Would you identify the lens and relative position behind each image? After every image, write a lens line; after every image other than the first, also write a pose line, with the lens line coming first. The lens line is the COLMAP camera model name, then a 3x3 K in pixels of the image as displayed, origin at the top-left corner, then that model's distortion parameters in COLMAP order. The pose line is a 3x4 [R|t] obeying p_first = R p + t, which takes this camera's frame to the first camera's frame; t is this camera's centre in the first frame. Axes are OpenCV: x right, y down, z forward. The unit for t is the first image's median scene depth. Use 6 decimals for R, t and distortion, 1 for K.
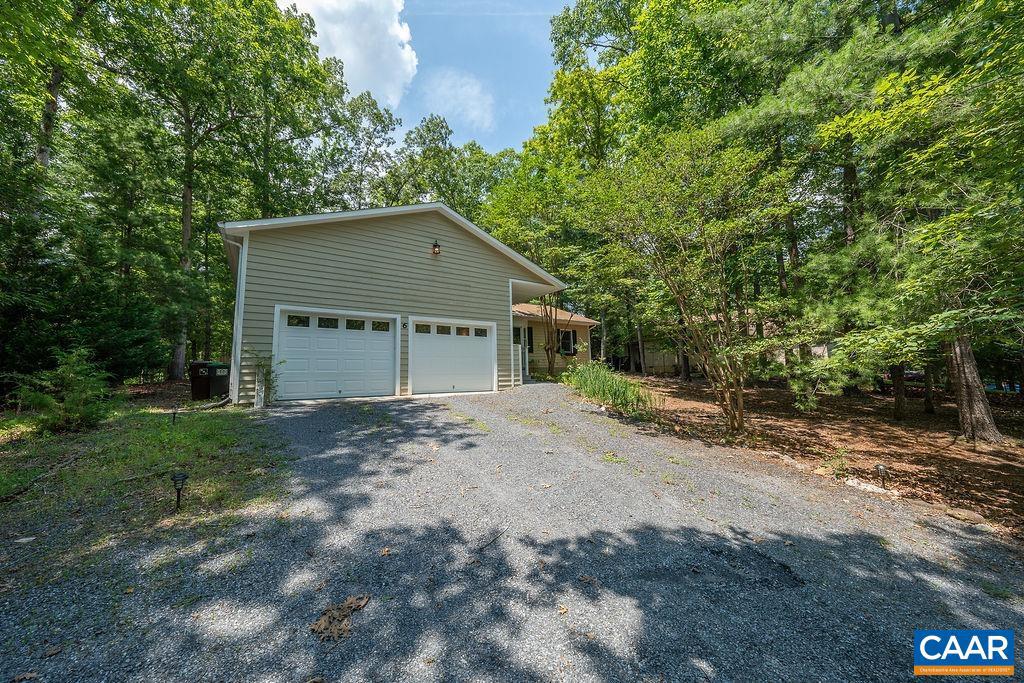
lens RADIAL K [[357.2, 0, 513.2], [0, 357.2, 331.1], [0, 0, 1]] dist [-0.000285, -0.000013]
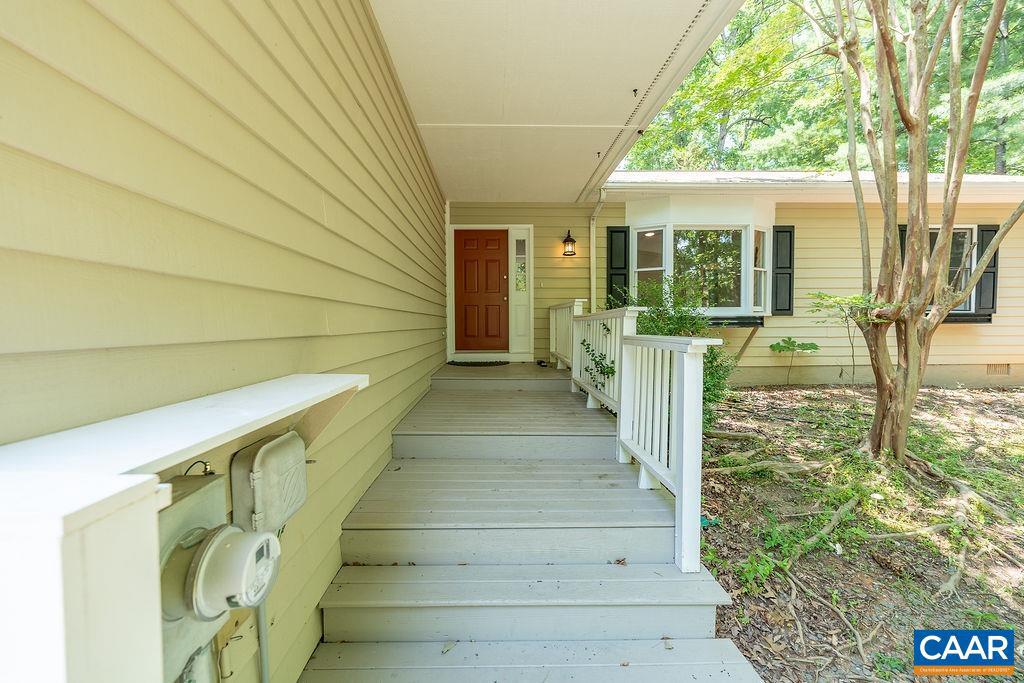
lens RADIAL K [[397.0, 0, 509.7], [0, 397.0, 340.6], [0, 0, 1]] dist [-0.000065, 0.000133]
pose [[0.837260, 0.040879, -0.545274, 0.072620], [0.059050, 0.984610, 0.164487, 0.022552], [0.543607, -0.169917, 0.821961, 1.059307]]
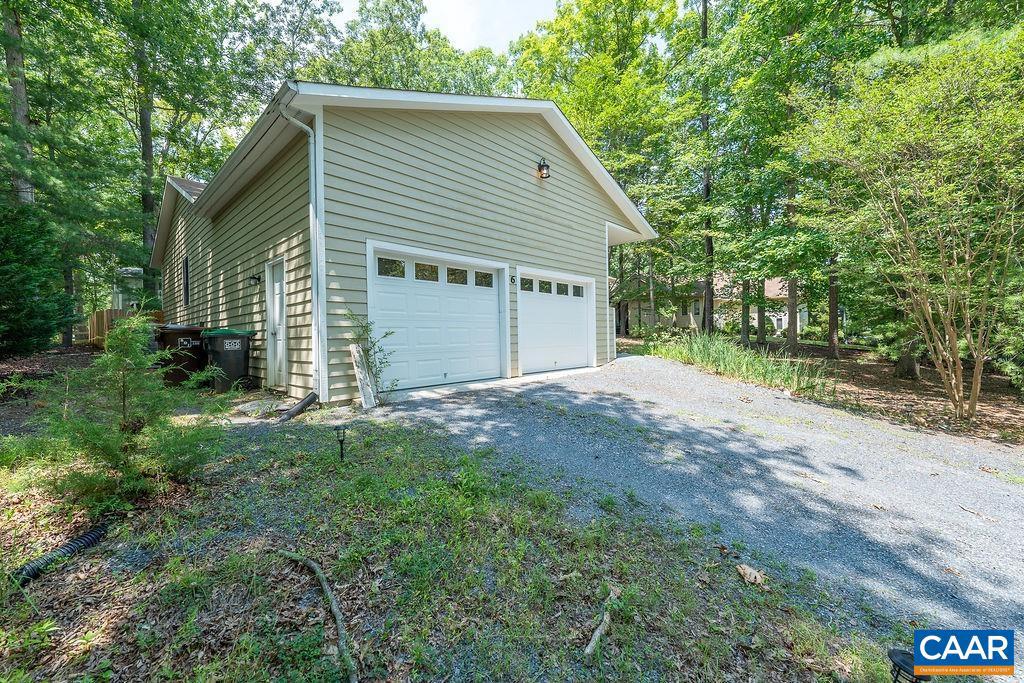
lens RADIAL K [[397.0, 0, 514.1], [0, 397.0, 329.6], [0, 0, 1]] dist [-0.000065, 0.000133]
pose [[0.977757, 0.018916, 0.208884, -0.406132], [-0.044936, 0.991691, 0.120536, -0.010533], [-0.204869, -0.127241, 0.970484, 0.198347]]
